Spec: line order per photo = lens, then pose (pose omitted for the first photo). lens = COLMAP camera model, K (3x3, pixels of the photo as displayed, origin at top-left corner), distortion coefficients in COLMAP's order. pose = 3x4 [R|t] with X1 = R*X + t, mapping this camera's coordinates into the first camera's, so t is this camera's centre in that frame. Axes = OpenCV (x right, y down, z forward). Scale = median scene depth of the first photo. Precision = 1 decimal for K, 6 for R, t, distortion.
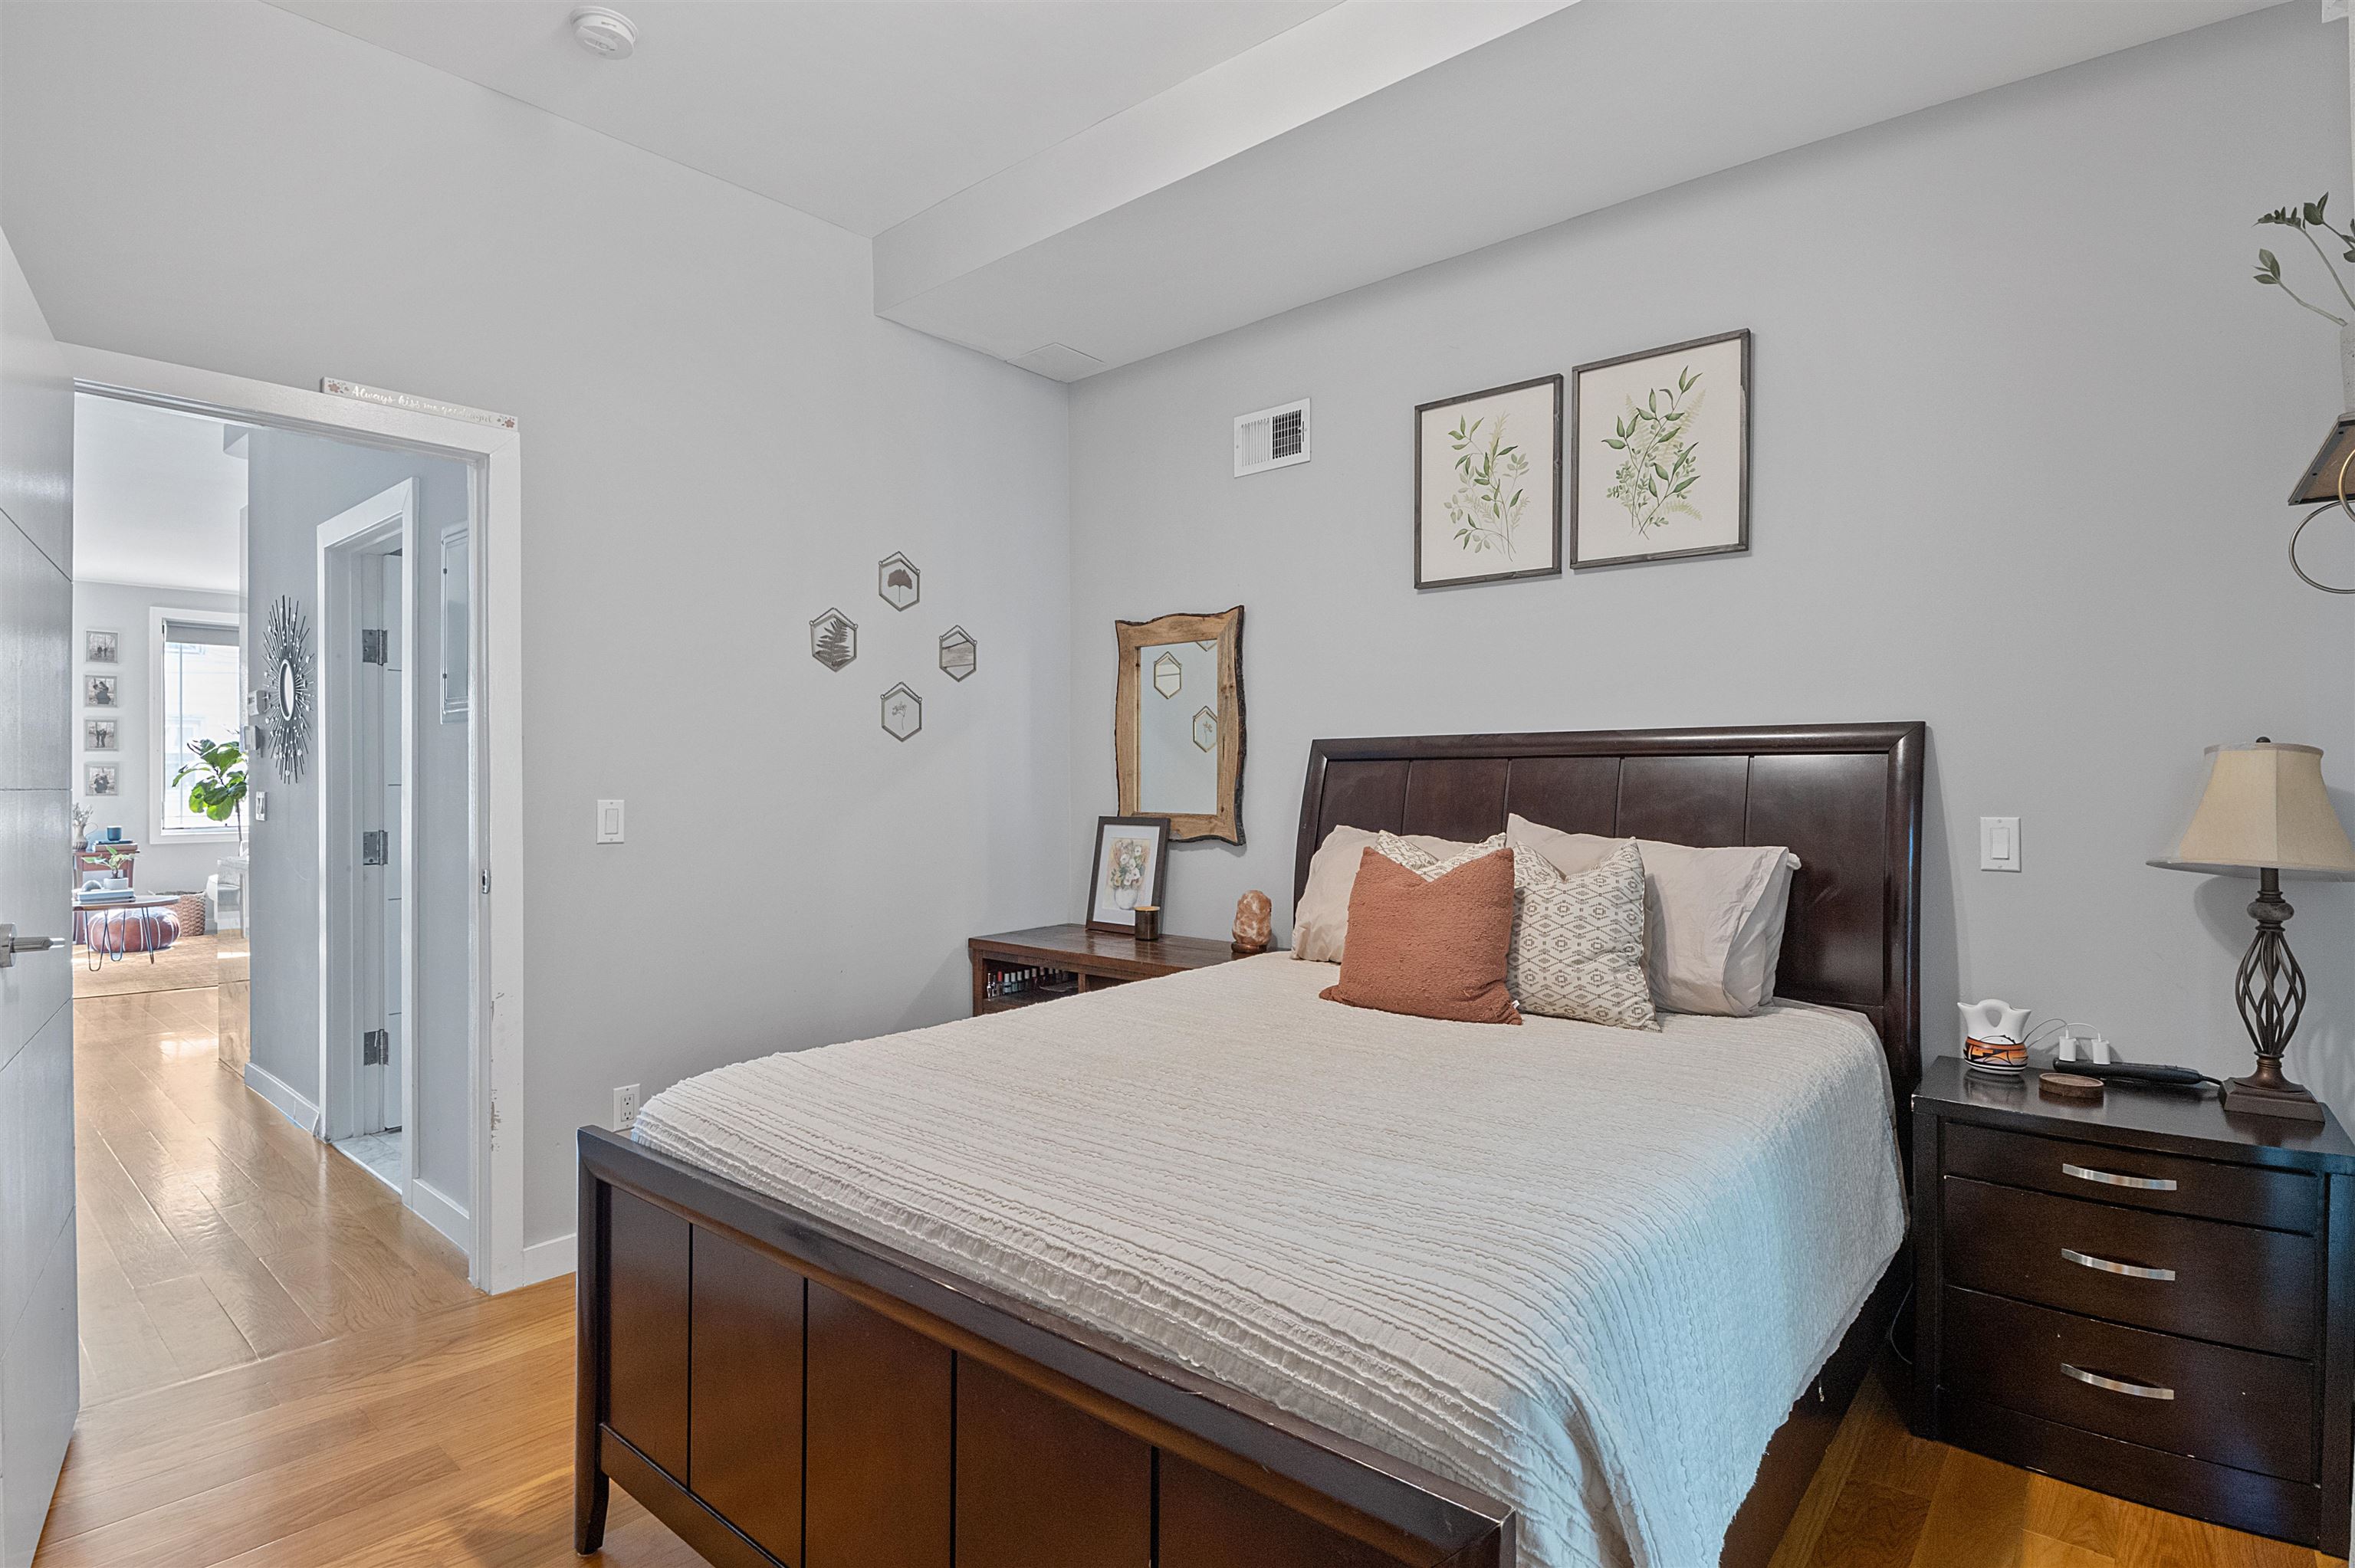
lens RADIAL K [[1137.9, 0, 1170.3], [0, 1137.9, 784.4], [0, 0, 1]] dist [0.001468, -0.012248]
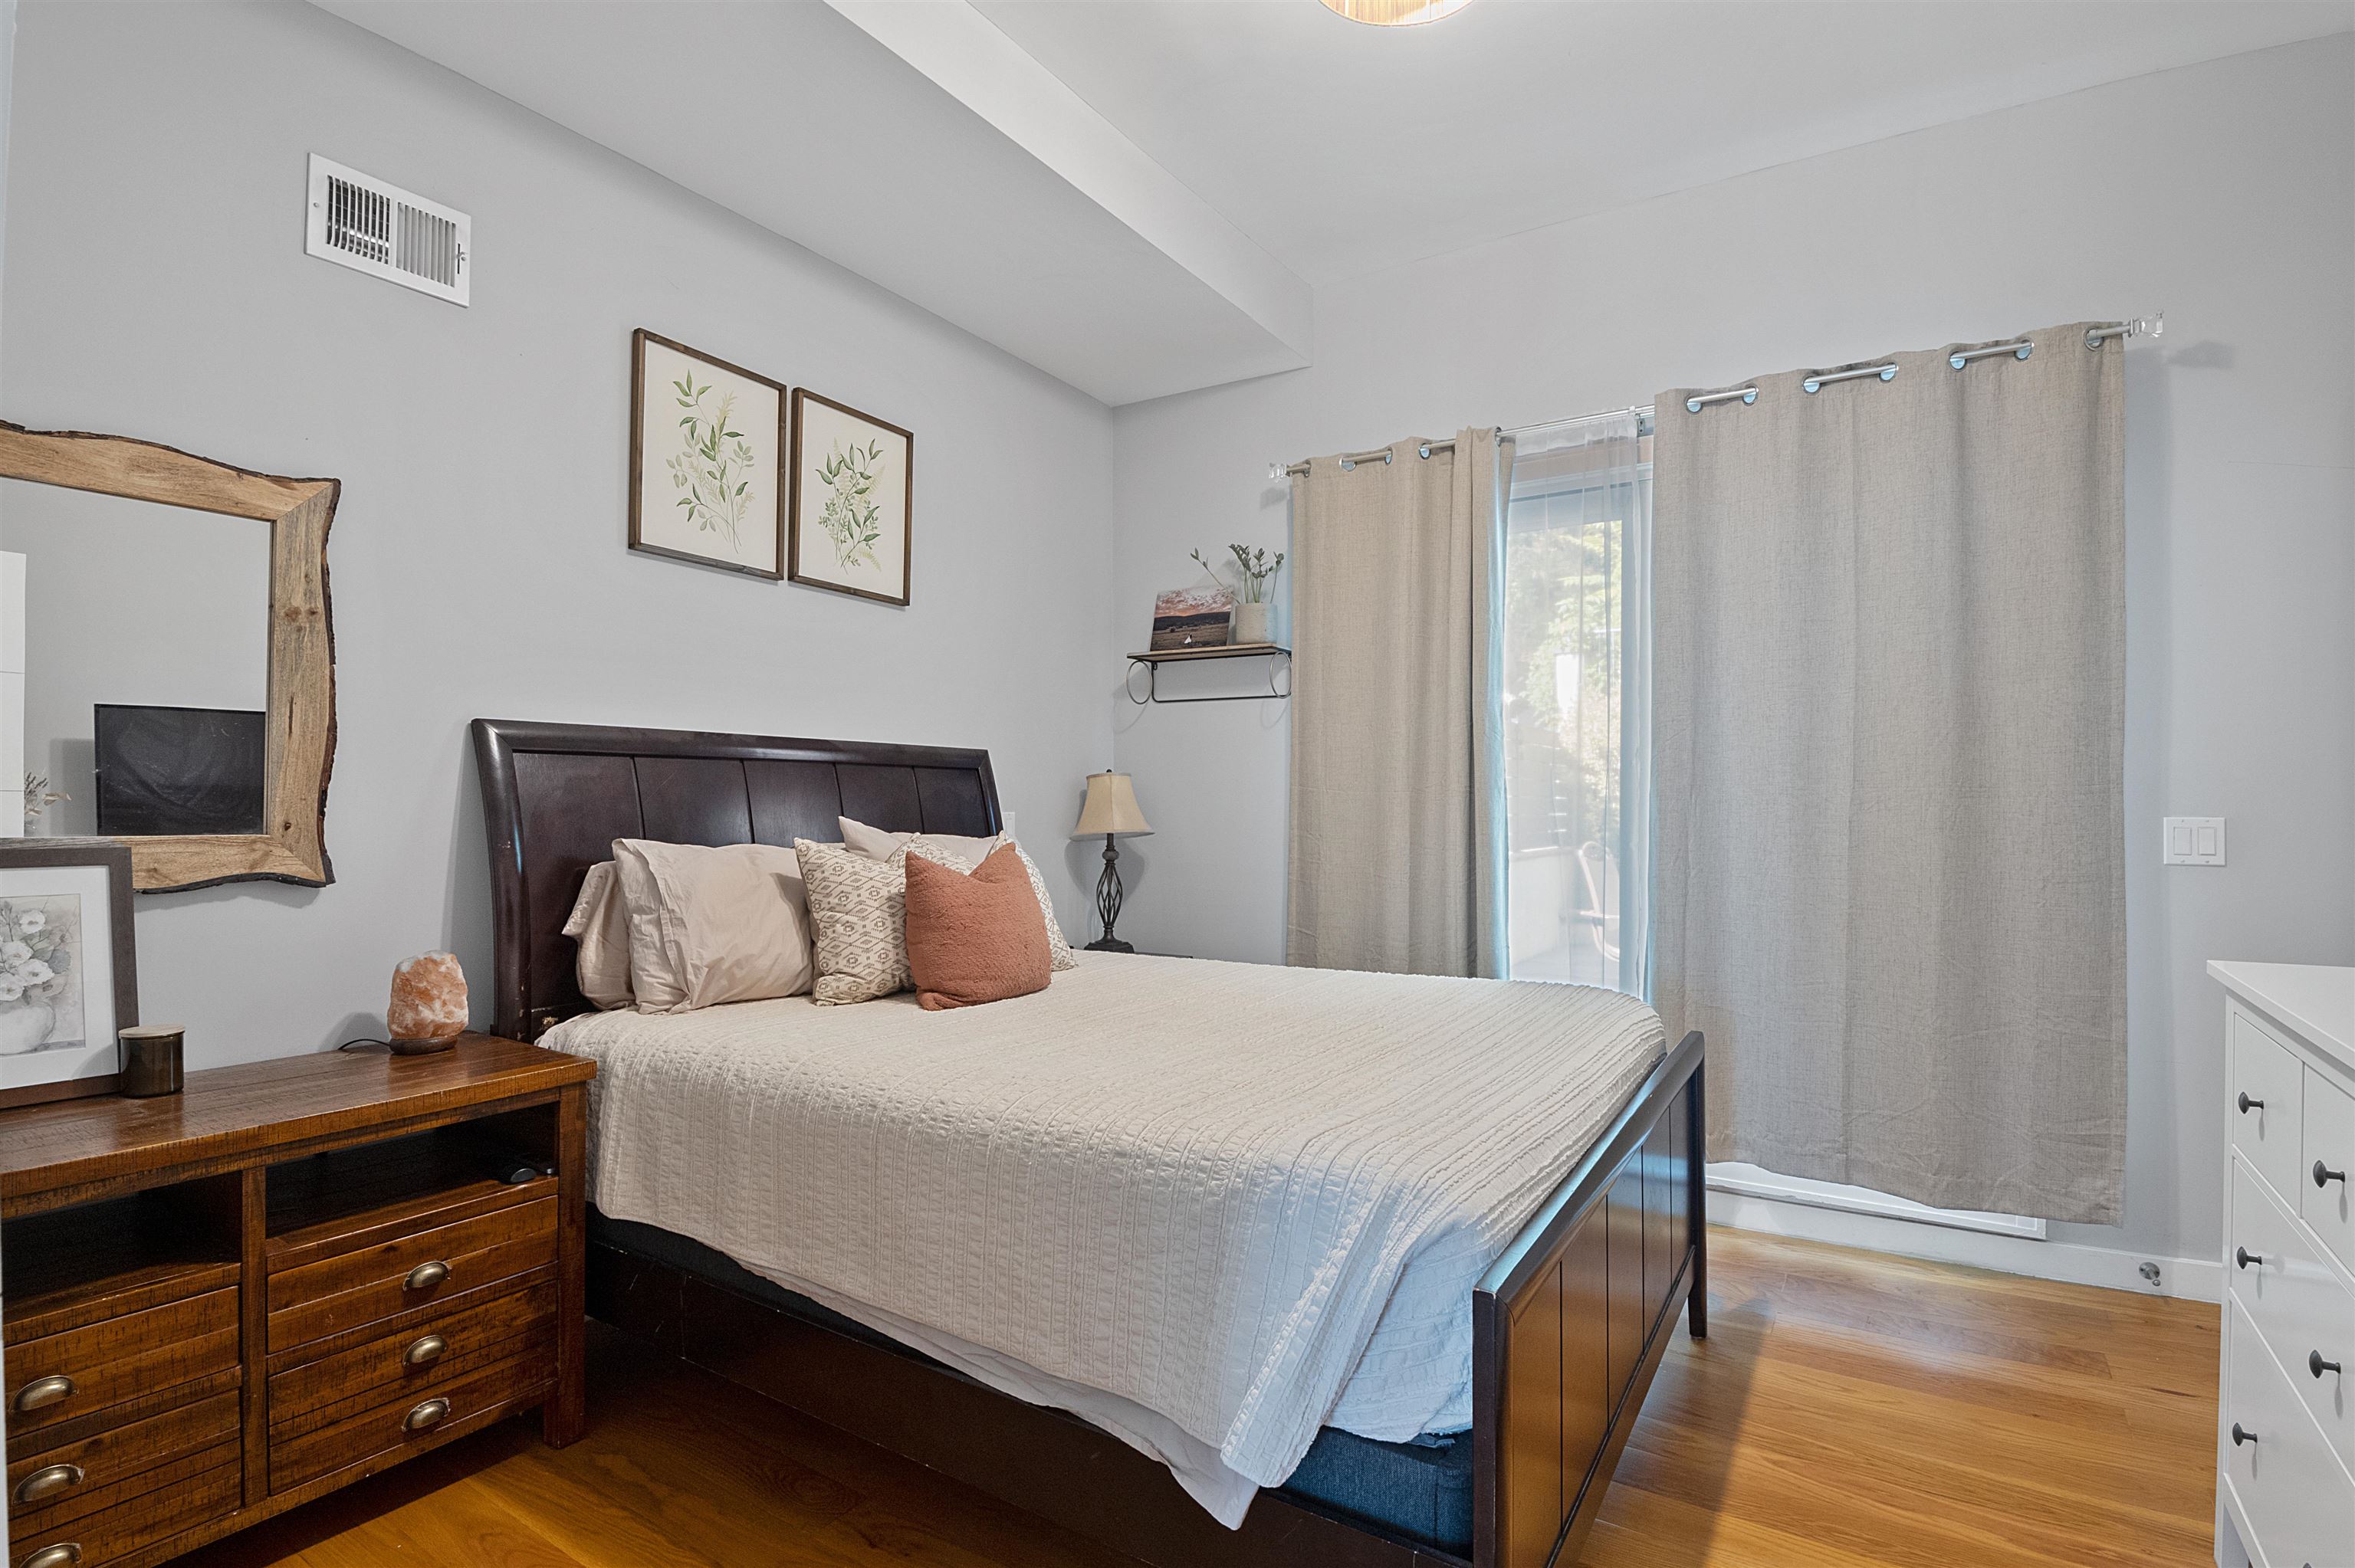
lens RADIAL K [[1137.9, 0, 1174.2], [0, 1137.9, 799.2], [0, 0, 1]] dist [0.001468, -0.012248]
pose [[-0.157558, -0.007587, 0.987481, -0.696009], [-0.013033, 0.999899, 0.005603, 0.000059], [-0.987424, -0.011987, -0.157641, 0.780019]]
